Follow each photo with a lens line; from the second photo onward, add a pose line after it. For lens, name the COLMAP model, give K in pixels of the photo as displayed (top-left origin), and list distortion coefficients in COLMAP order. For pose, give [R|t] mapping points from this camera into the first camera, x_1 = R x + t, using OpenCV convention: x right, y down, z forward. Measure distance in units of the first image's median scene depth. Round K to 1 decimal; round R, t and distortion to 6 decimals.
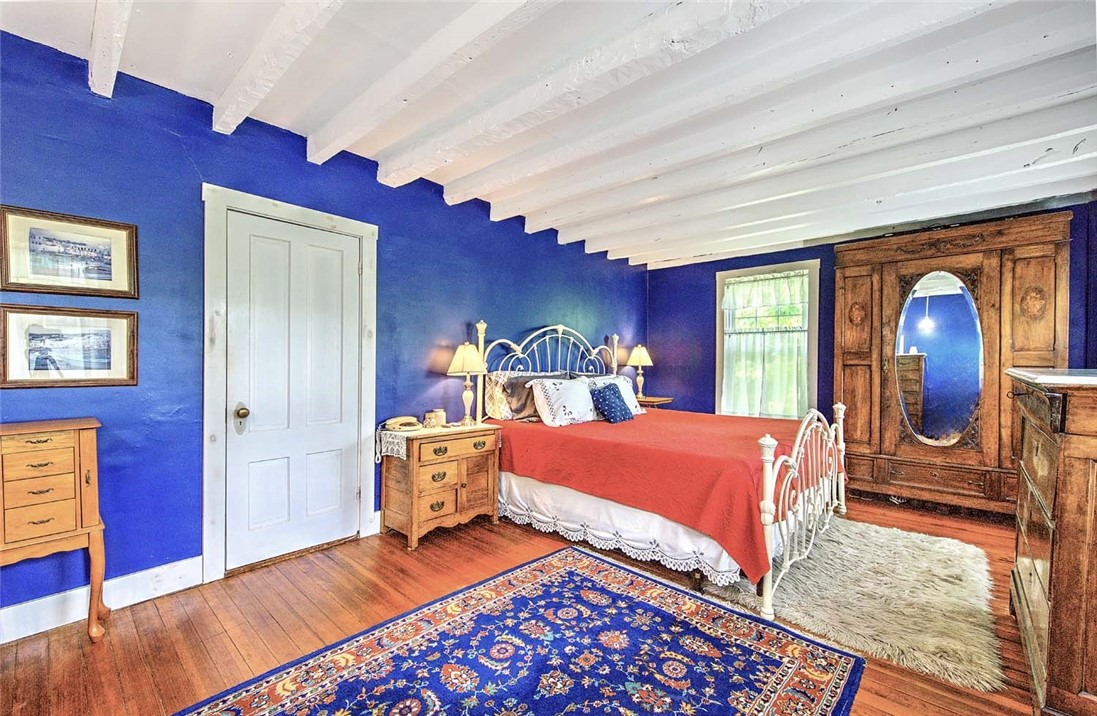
lens RADIAL K [[444.6, 0, 553.0], [0, 444.6, 361.7], [0, 0, 1]] dist [-0.001174, -0.000517]
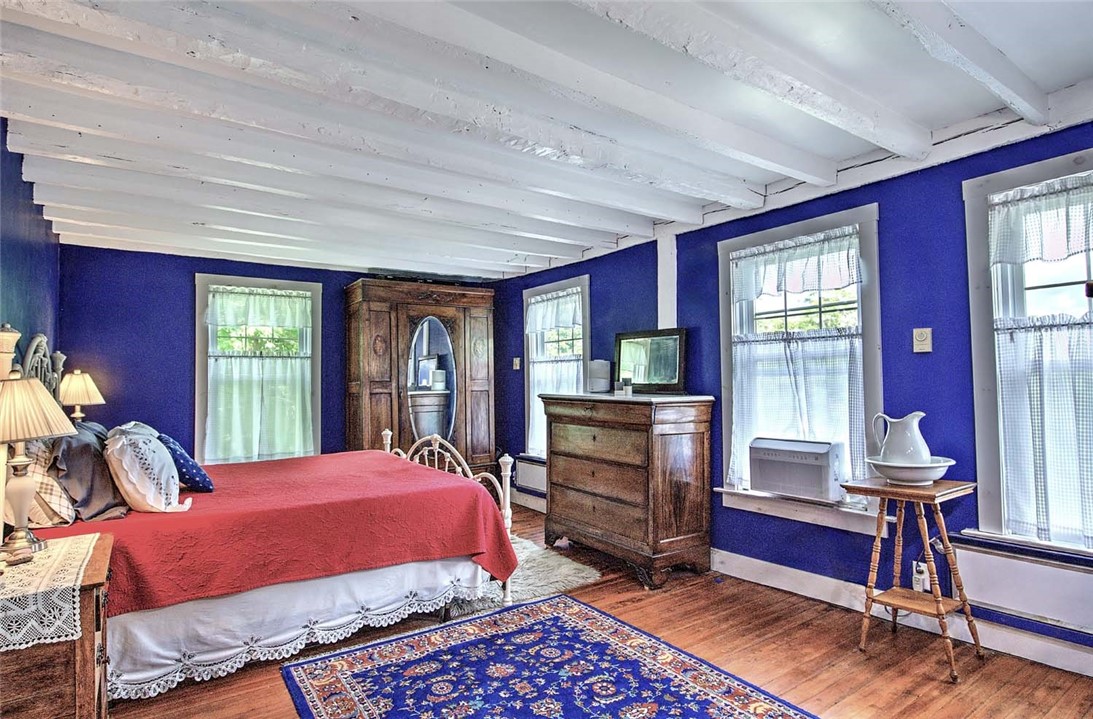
lens RADIAL K [[573.1, 0, 549.5], [0, 573.1, 358.1], [0, 0, 1]] dist [0.001173, -0.001161]
pose [[0.226408, 0.028199, 0.973624, -0.918703], [0.015108, 0.999359, -0.032457, -0.042197], [-0.973915, 0.022058, 0.225836, 0.458047]]
